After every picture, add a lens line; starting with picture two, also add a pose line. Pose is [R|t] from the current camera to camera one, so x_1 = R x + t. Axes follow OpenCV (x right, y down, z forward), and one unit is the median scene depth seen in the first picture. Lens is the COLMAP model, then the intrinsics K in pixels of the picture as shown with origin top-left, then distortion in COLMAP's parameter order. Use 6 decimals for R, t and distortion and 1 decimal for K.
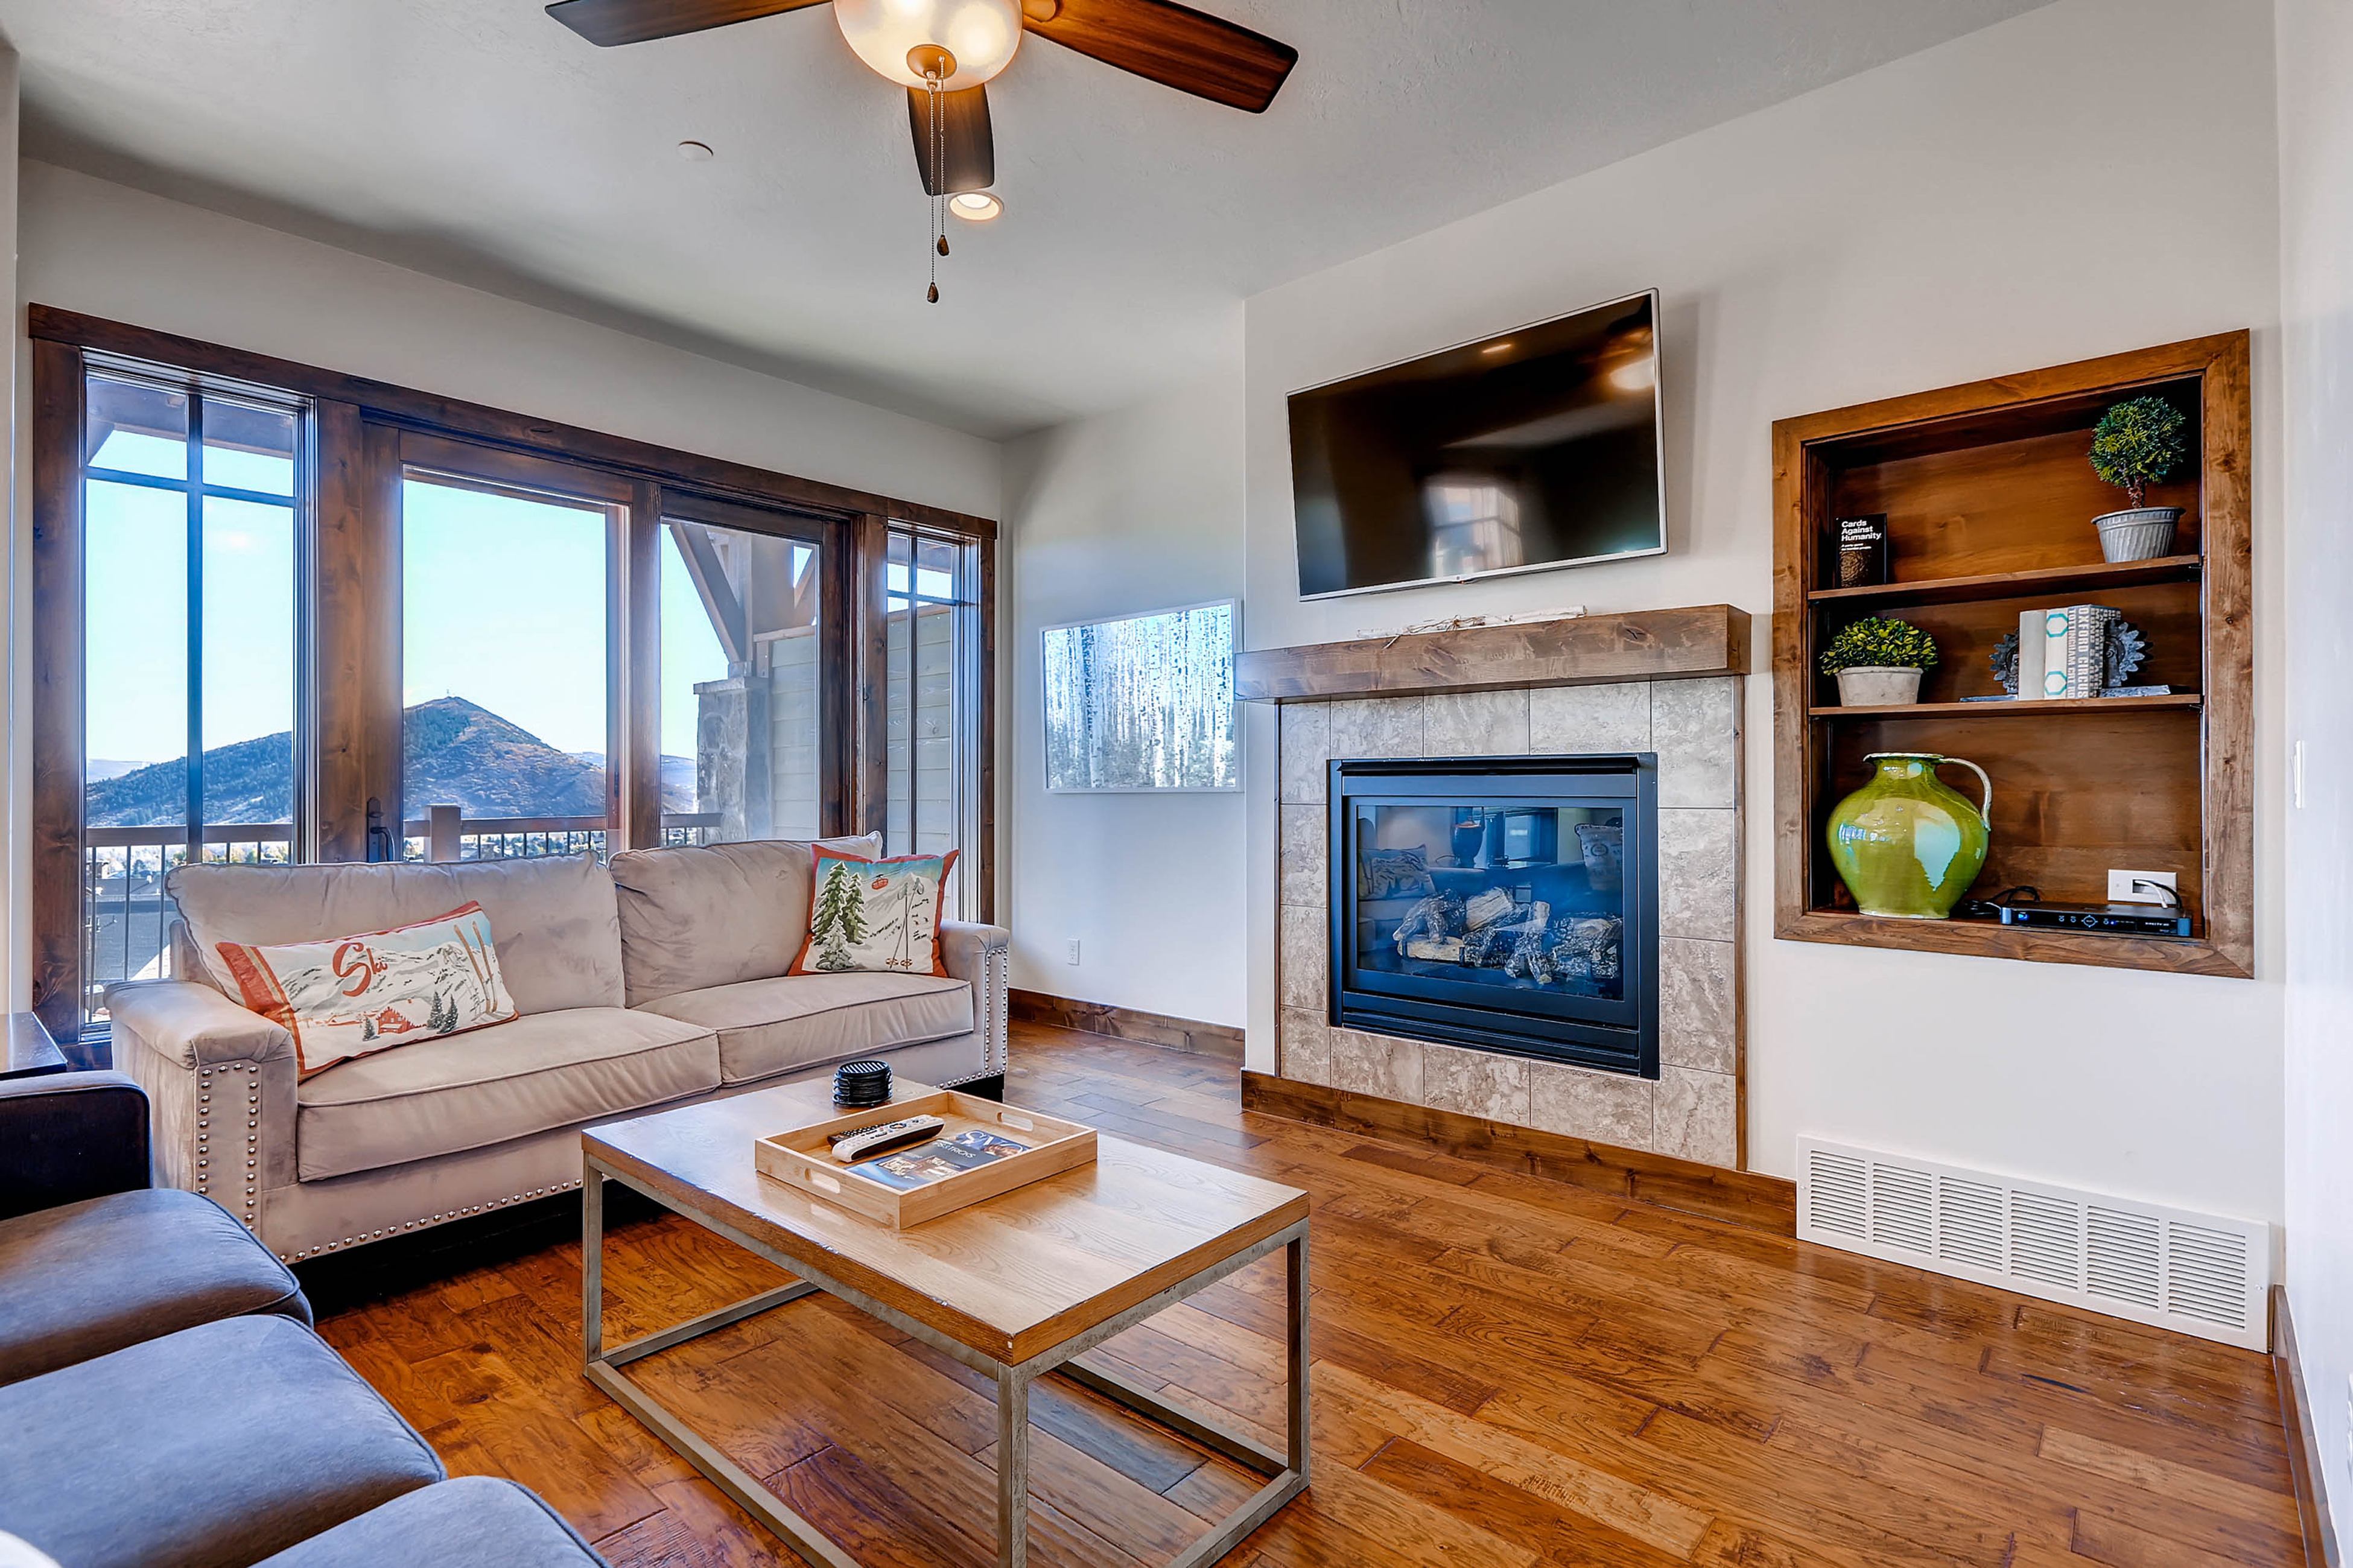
lens RADIAL K [[1144.2, 0, 1172.0], [0, 1144.2, 789.4], [0, 0, 1]] dist [-0.000321, -0.000142]
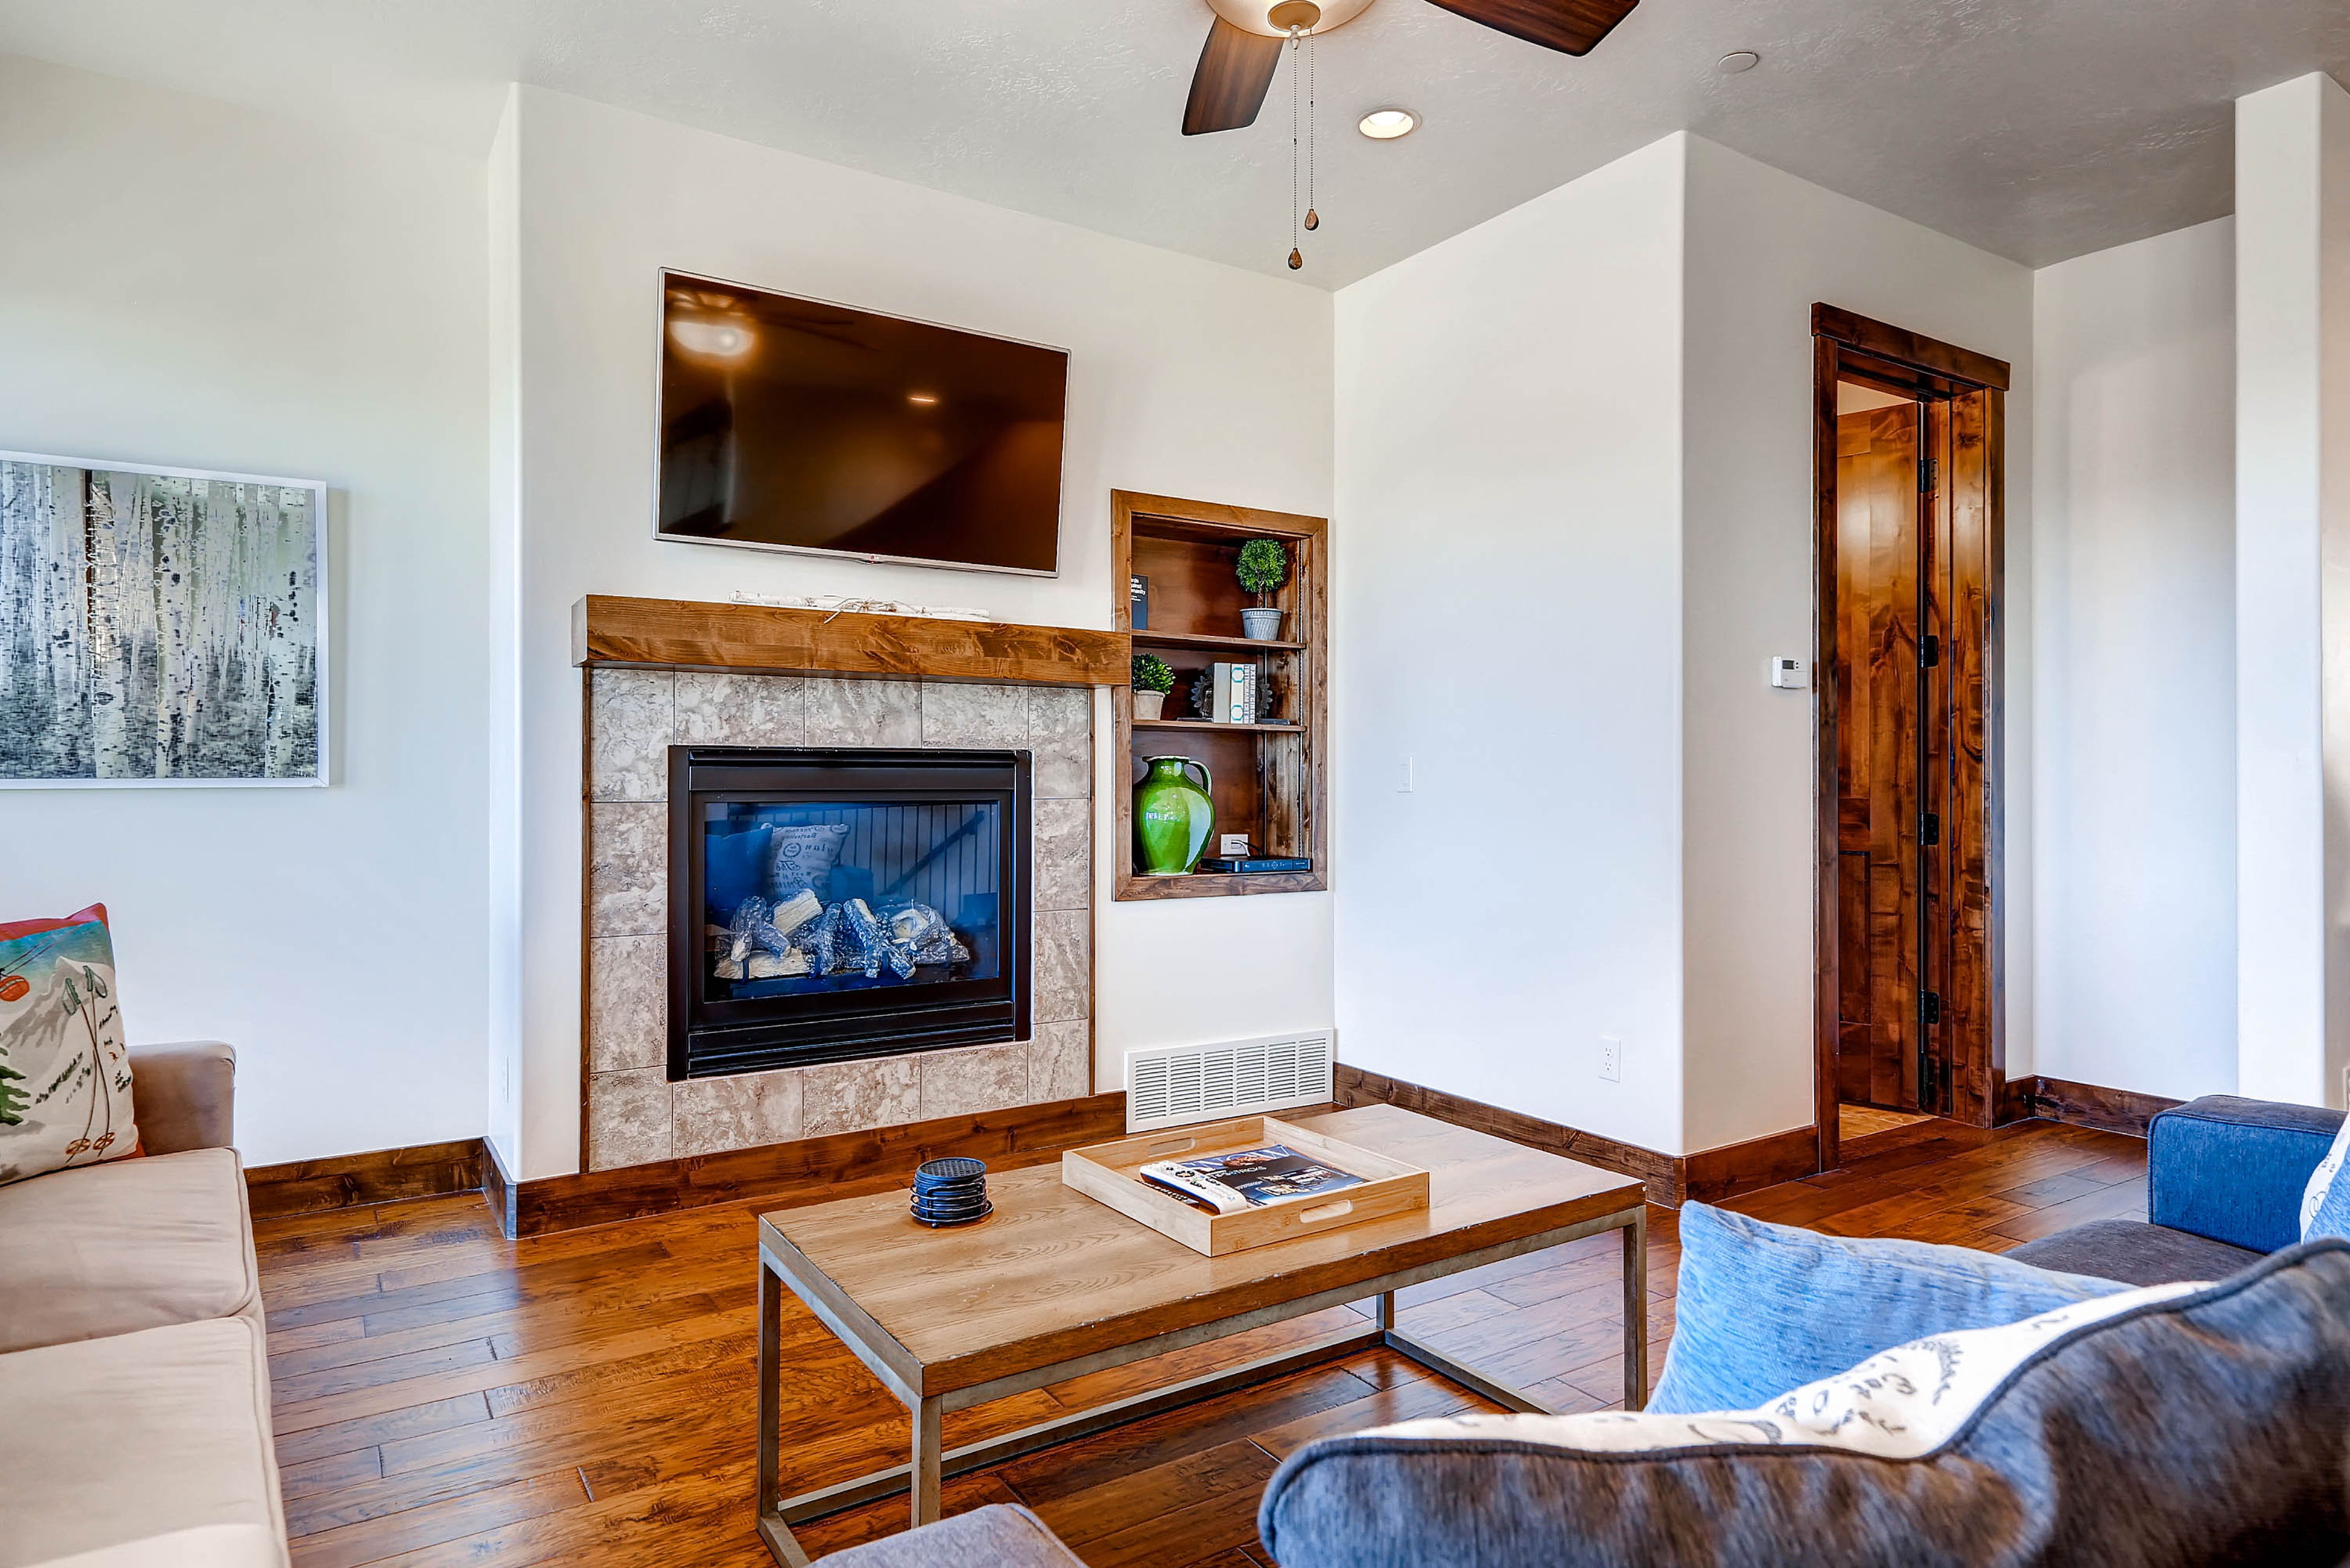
lens RADIAL K [[1403.5, 0, 1170.5], [0, 1403.5, 774.6], [0, 0, 1]] dist [0.002726, -0.000898]
pose [[0.239833, 0.005169, 0.970800, -0.862649], [0.000516, 0.999985, -0.005452, -0.000132], [-0.970814, 0.001808, 0.239827, 0.516465]]
